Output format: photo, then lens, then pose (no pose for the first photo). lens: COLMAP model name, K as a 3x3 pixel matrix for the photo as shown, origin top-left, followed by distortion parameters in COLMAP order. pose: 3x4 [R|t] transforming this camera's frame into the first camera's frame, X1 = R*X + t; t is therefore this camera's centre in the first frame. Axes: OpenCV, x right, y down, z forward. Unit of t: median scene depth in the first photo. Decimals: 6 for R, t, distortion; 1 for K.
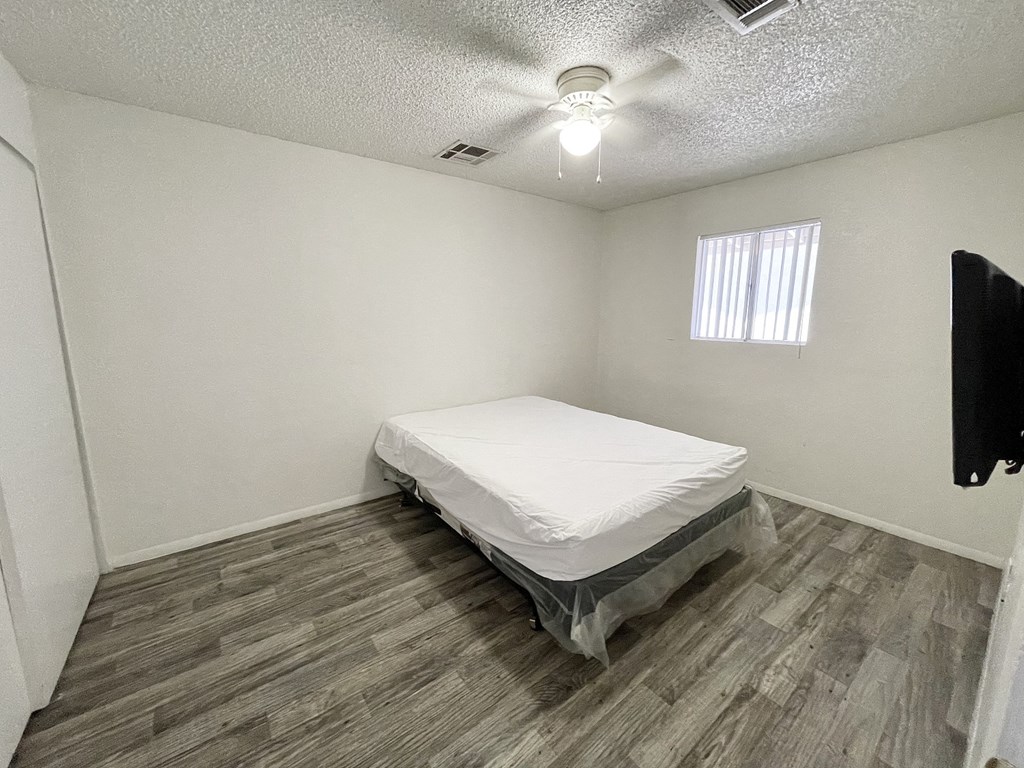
lens RADIAL K [[412.6, 0, 506.5], [0, 412.6, 375.6], [0, 0, 1]] dist [-0.012526, 0.000204]
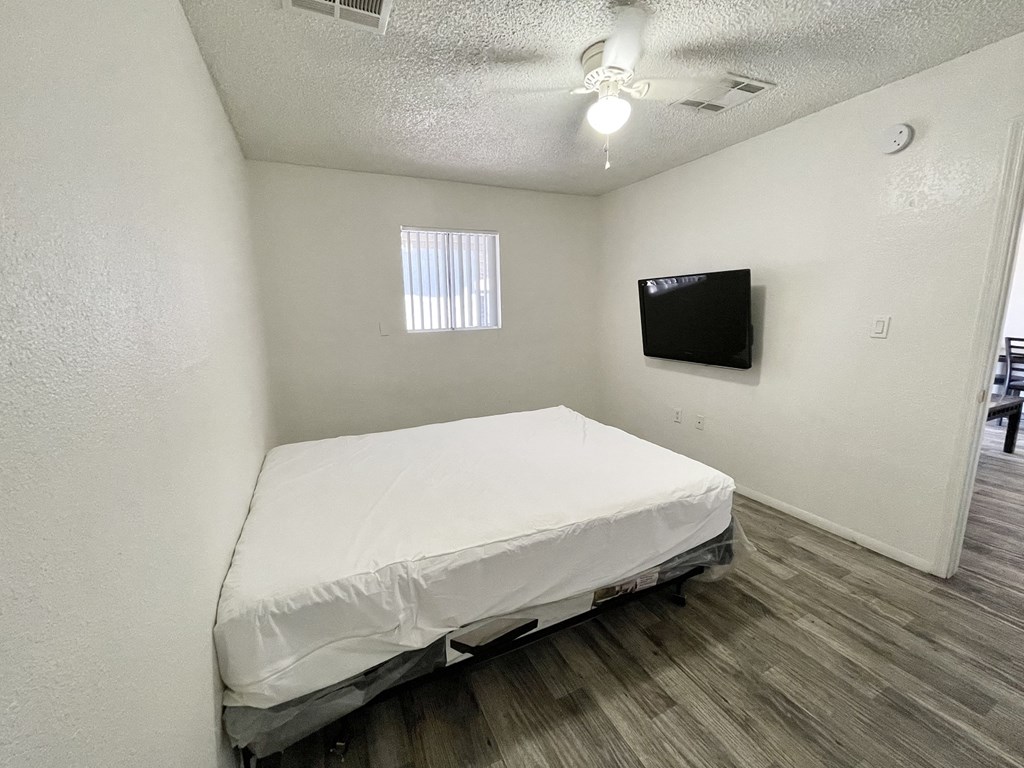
lens RADIAL K [[413.3, 0, 511.9], [0, 413.3, 380.1], [0, 0, 1]] dist [0.000797, -0.000023]
pose [[0.192097, -0.178127, 0.965075, -0.852985], [0.168464, 0.974777, 0.146385, -0.147573], [-0.966808, 0.134461, 0.217260, 1.033512]]
